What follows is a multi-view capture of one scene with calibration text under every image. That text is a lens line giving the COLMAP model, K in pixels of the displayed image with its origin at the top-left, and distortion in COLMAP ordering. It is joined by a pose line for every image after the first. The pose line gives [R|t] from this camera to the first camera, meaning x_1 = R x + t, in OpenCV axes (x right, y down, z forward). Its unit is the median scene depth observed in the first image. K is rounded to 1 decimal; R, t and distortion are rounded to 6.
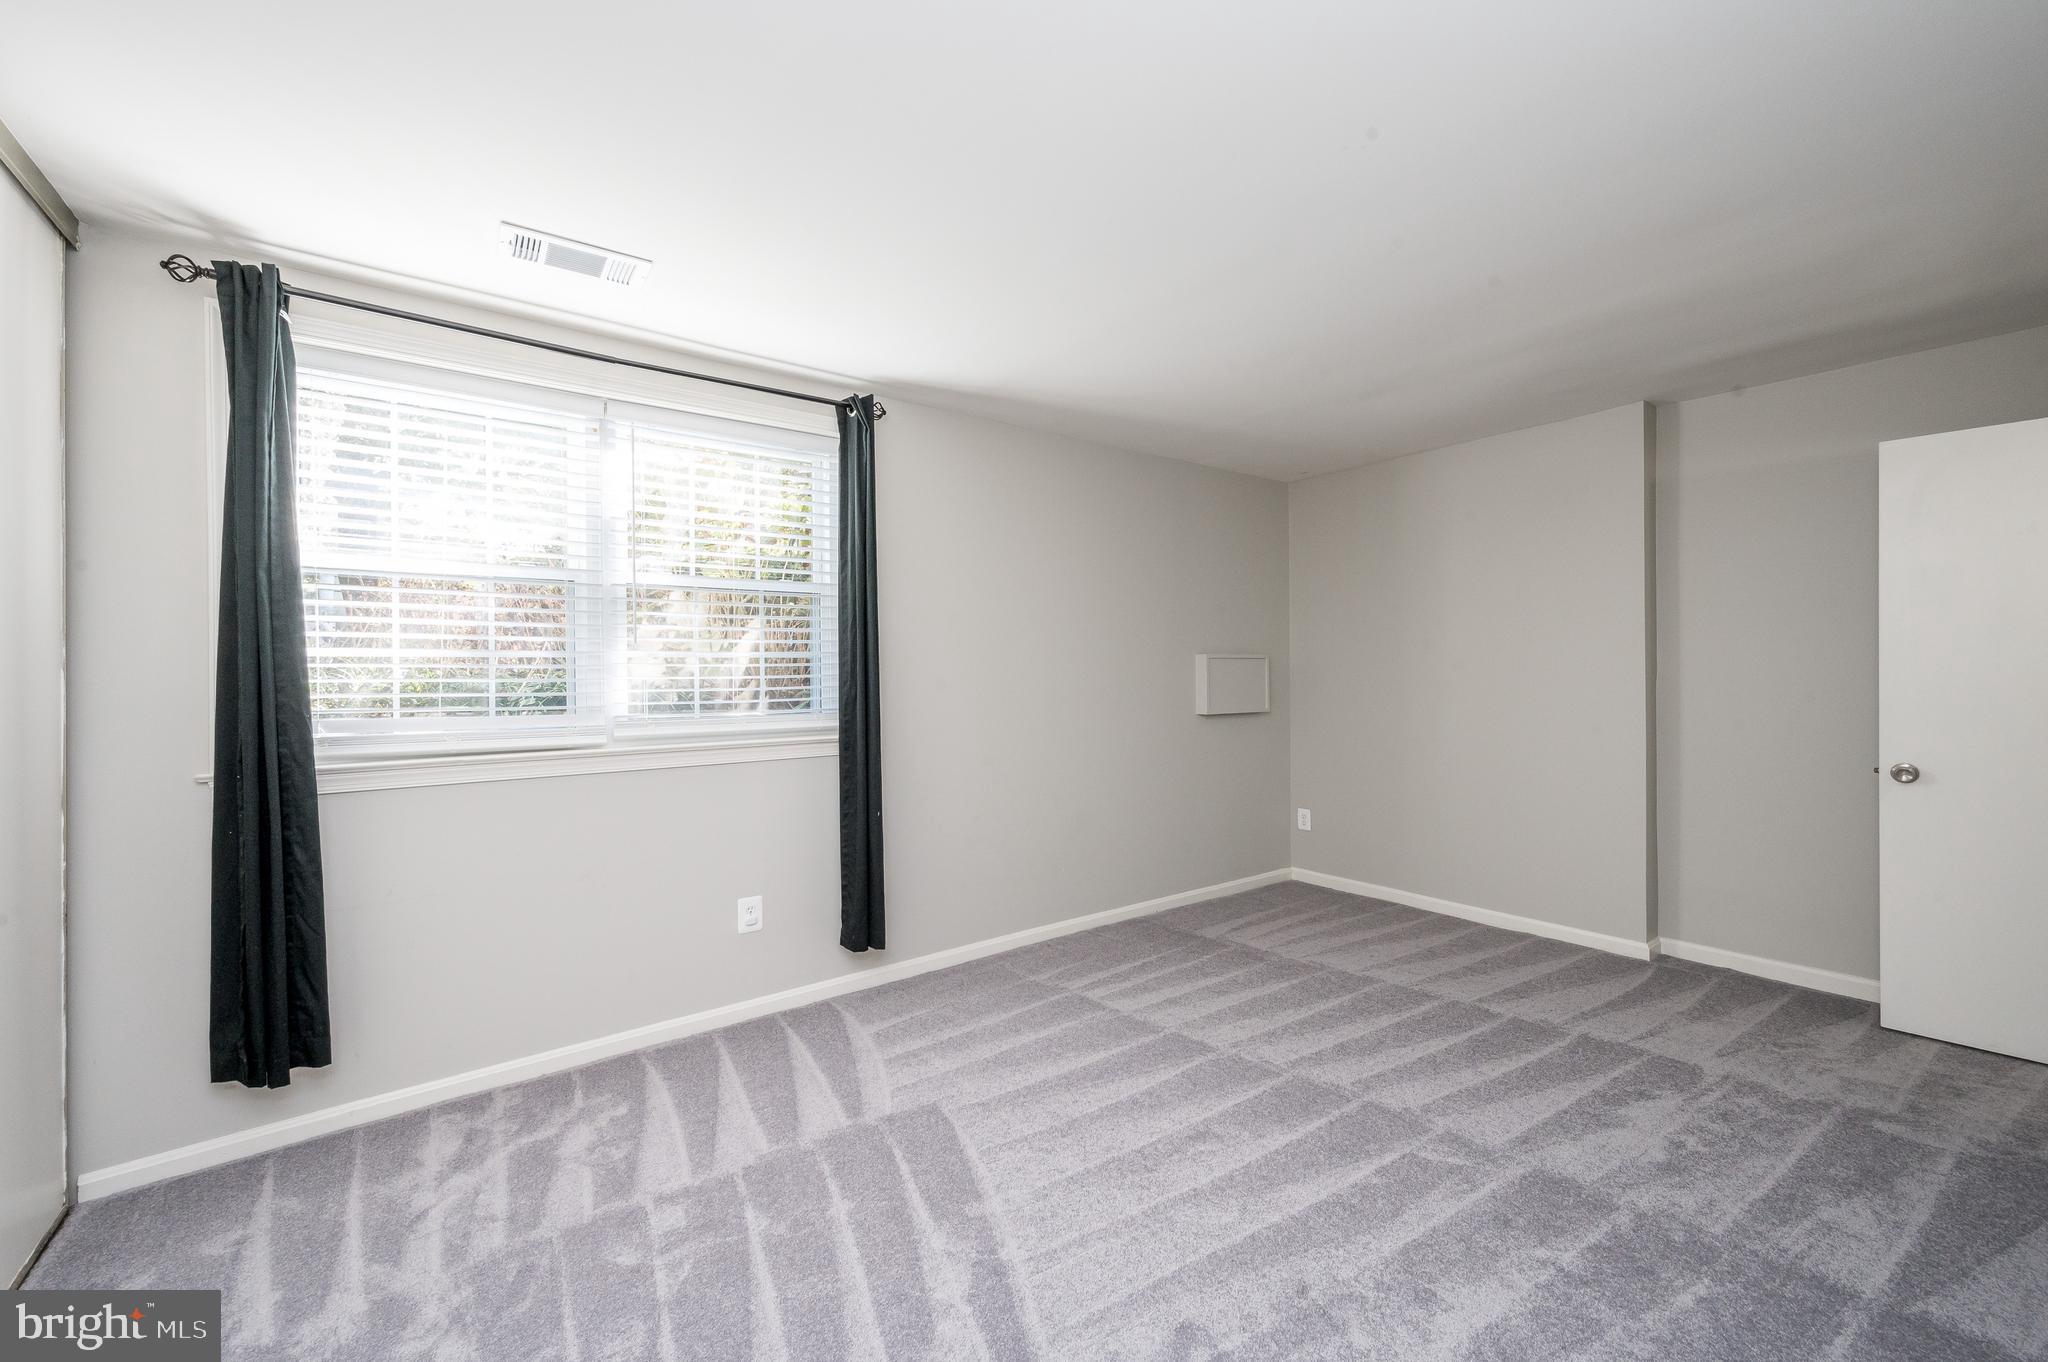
lens RADIAL K [[821.1, 0, 1025.5], [0, 821.1, 676.6], [0, 0, 1]] dist [0.000252, 0.001213]
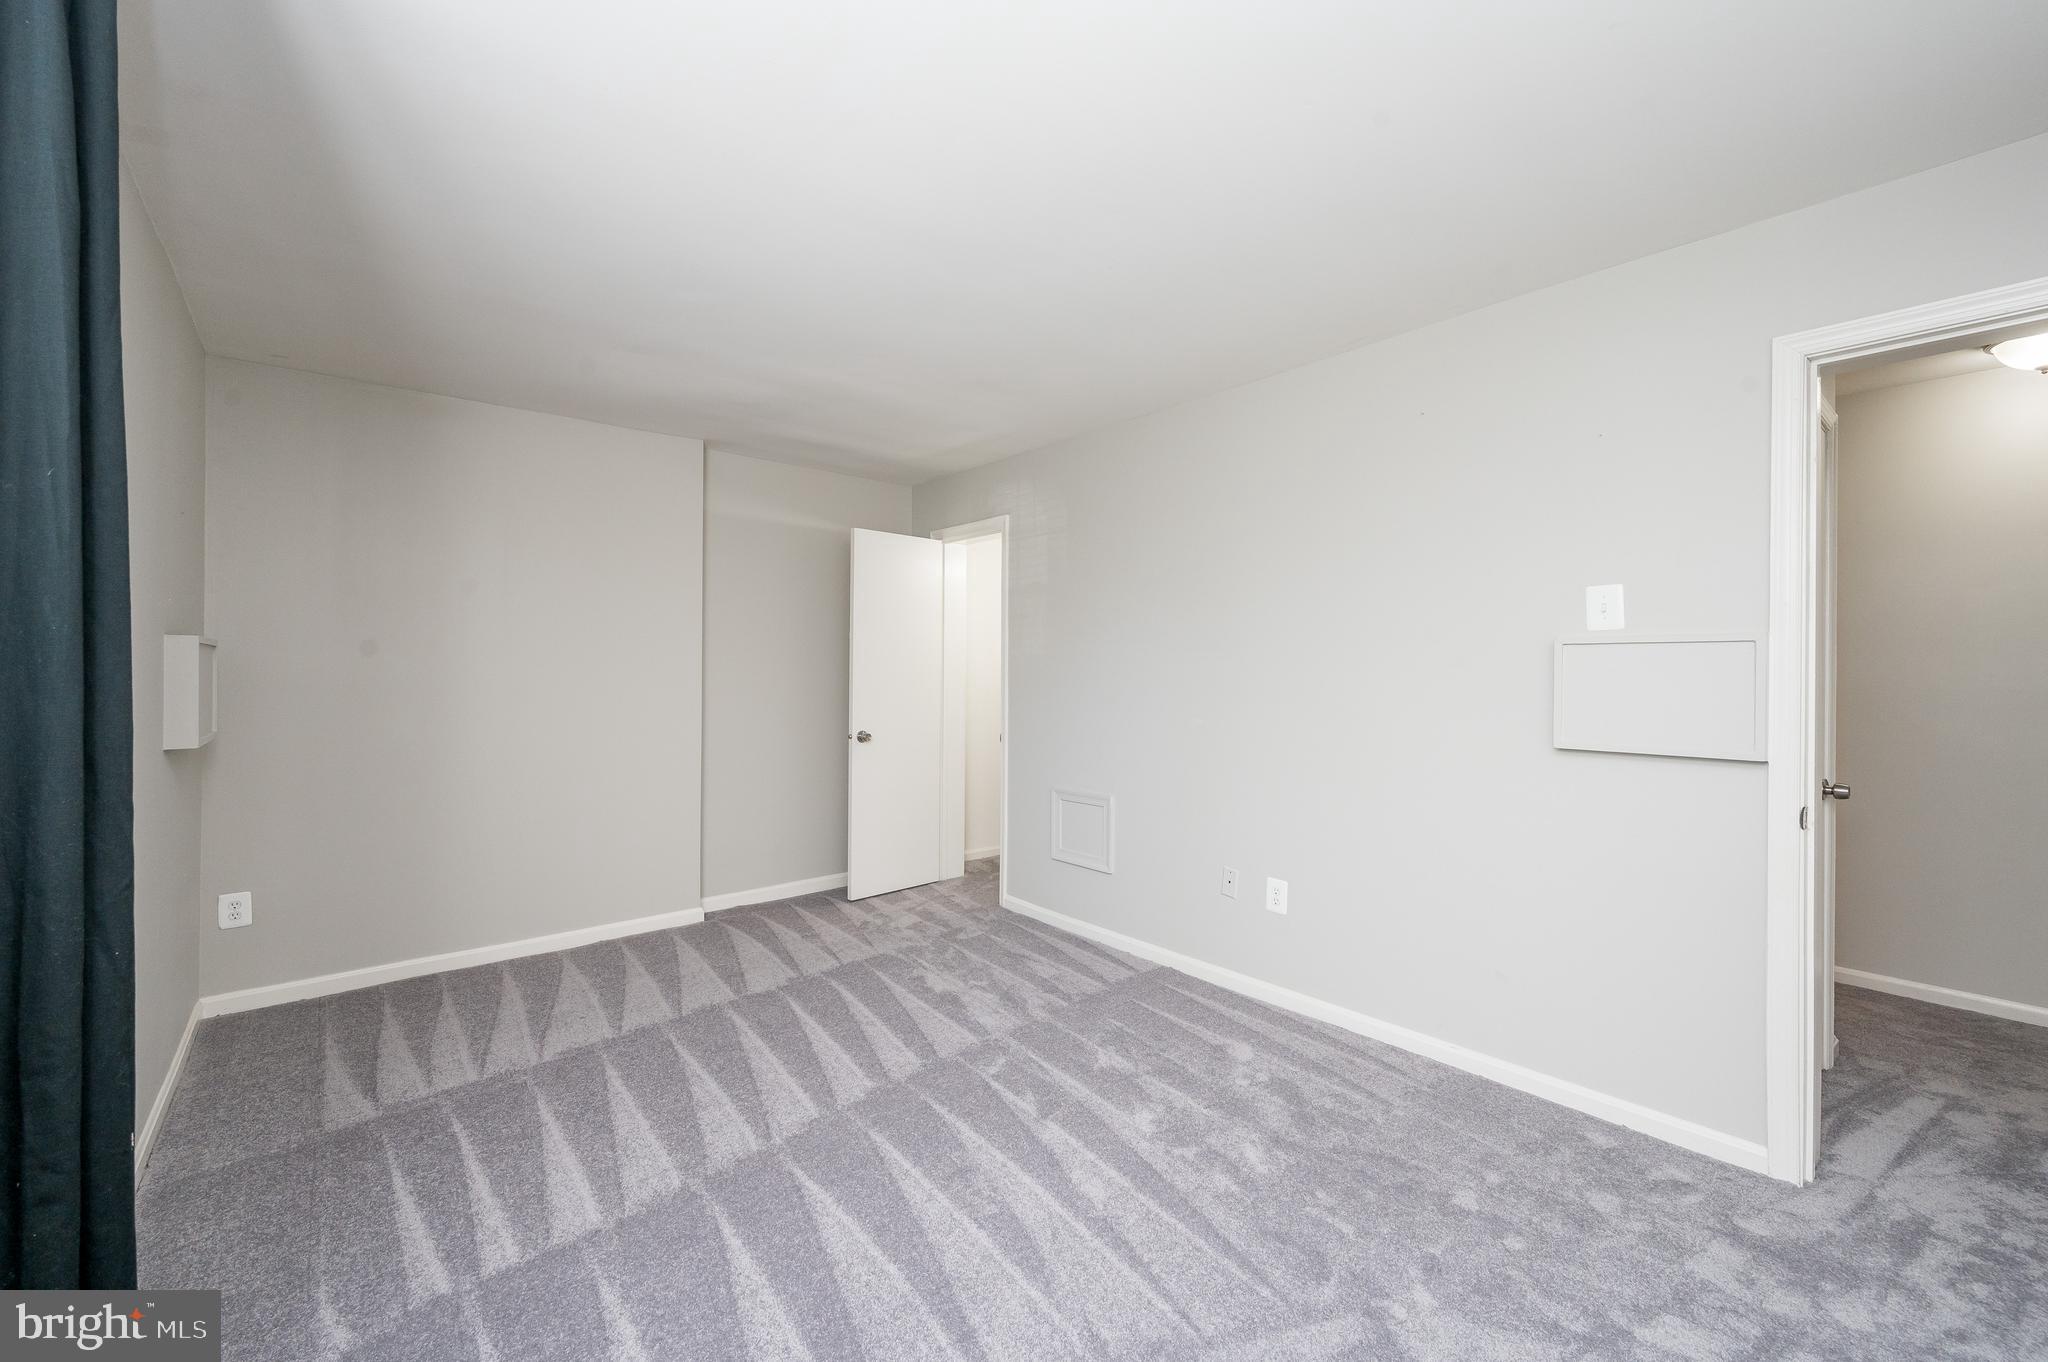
lens RADIAL K [[821.1, 0, 1027.3], [0, 821.1, 665.7], [0, 0, 1]] dist [0.000252, 0.001213]
pose [[-0.054565, 0.012144, 0.998436, -0.535946], [0.007962, 0.999900, -0.011726, 0.000833], [-0.998479, 0.007310, -0.054656, 0.743810]]
